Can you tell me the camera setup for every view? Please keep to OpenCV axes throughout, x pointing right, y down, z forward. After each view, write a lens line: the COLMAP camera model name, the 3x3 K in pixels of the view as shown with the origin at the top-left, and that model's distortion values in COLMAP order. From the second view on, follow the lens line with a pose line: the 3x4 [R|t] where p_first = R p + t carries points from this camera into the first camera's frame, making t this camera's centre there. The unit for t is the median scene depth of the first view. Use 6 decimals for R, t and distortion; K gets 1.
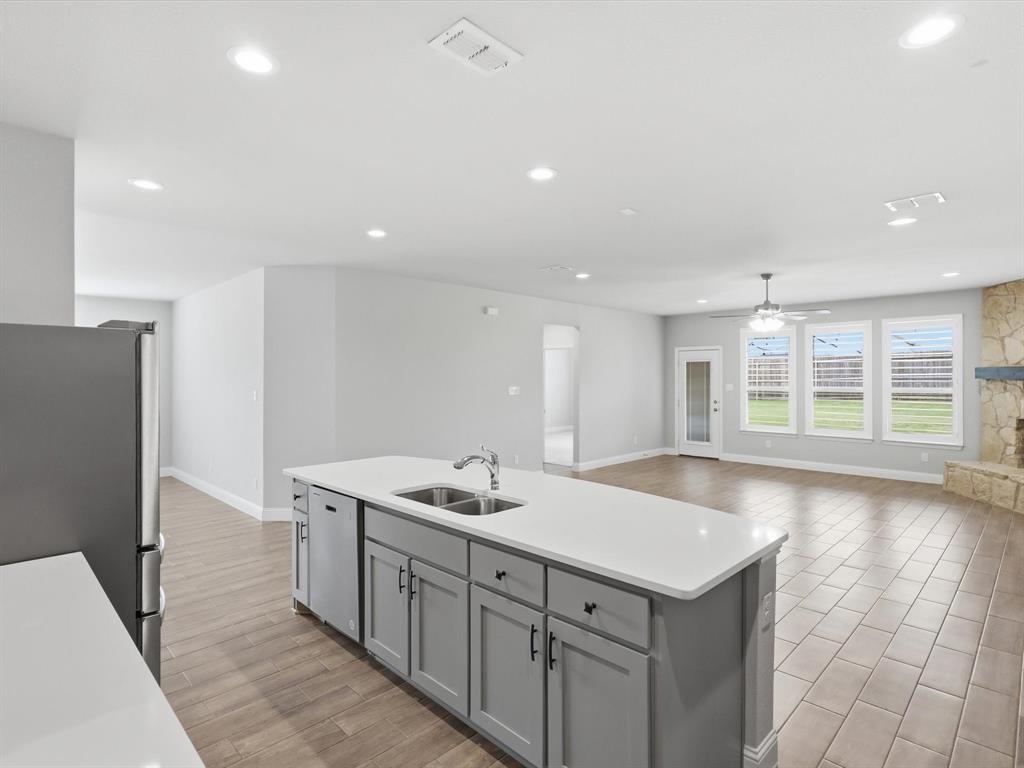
lens RADIAL K [[541.8, 0, 512.9], [0, 541.8, 376.4], [0, 0, 1]] dist [-0.003321, 0.000165]
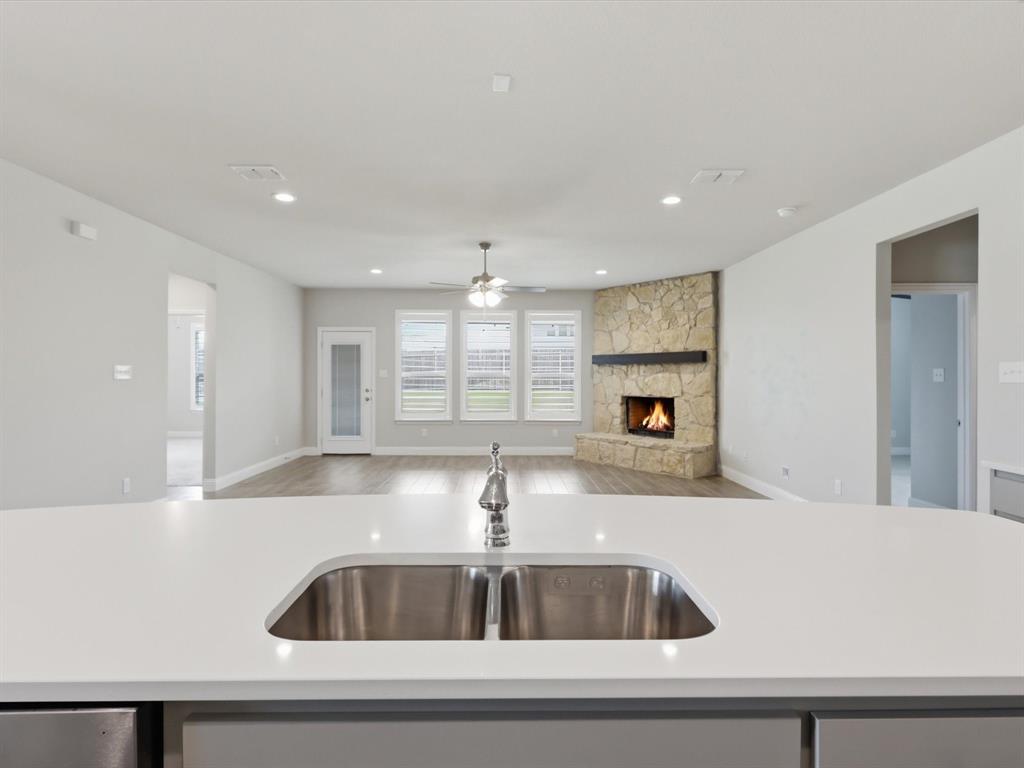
lens RADIAL K [[541.8, 0, 512.9], [0, 541.8, 376.4], [0, 0, 1]] dist [-0.003321, 0.000165]
pose [[0.696446, 0.002221, 0.717606, -0.137168], [-0.004381, 0.999990, 0.001158, 0.030606], [-0.717596, -0.003950, 0.696449, 0.285200]]
